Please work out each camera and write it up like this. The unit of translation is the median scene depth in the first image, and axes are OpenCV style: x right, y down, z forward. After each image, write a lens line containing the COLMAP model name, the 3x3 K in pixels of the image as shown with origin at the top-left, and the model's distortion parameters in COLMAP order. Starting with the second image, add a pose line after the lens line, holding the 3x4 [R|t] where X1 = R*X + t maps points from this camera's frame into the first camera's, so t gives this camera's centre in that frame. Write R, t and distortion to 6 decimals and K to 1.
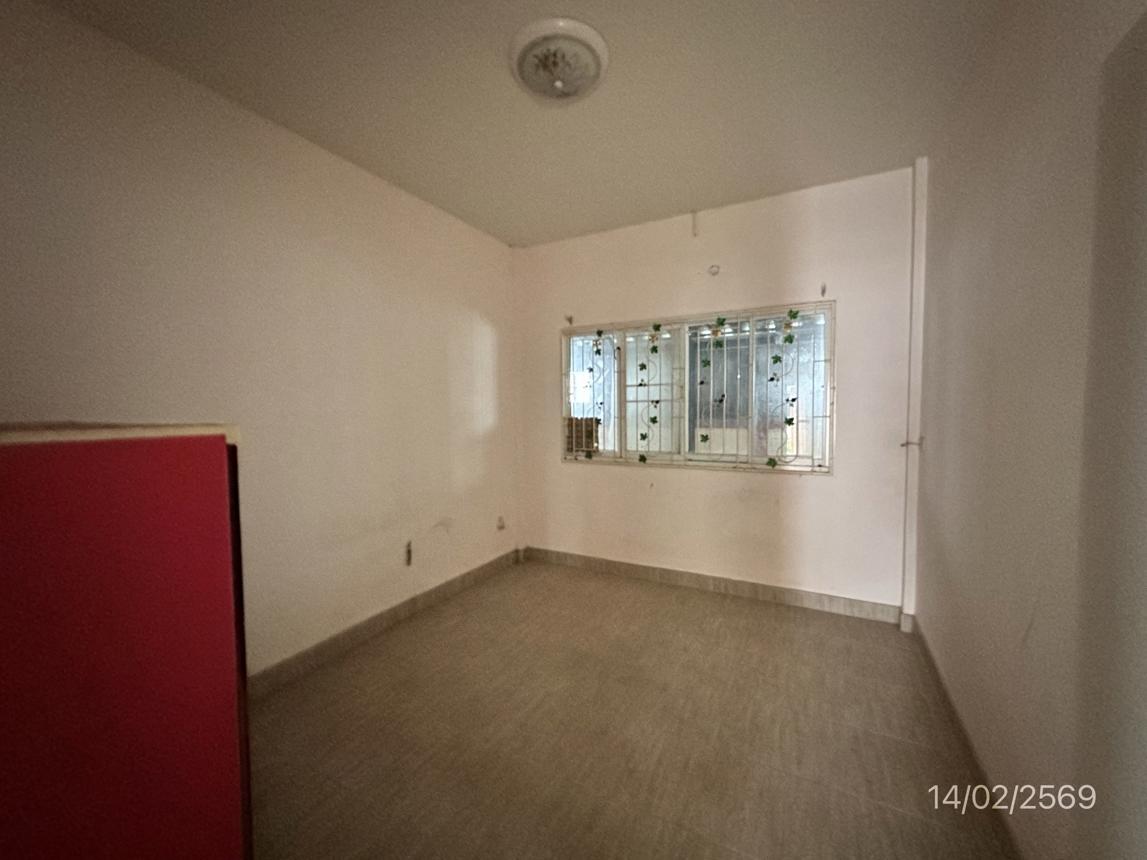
lens RADIAL K [[456.7, 0, 574.1], [0, 456.7, 432.2], [0, 0, 1]] dist [0.003747, -0.000070]
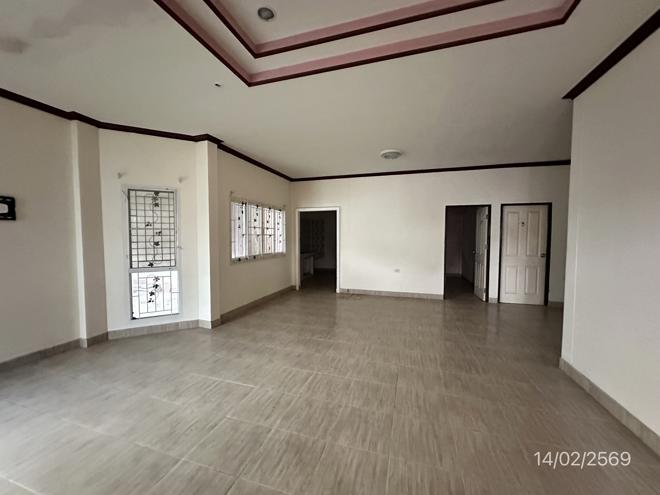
lens RADIAL K [[262.8, 0, 330.7], [0, 262.8, 249.5], [0, 0, 1]] dist [0.003747, -0.000070]
pose [[-0.194391, -0.031207, 0.980428, -1.385336], [0.046266, 0.998090, 0.040943, -0.025501], [-0.979833, 0.053320, -0.192575, 0.903123]]
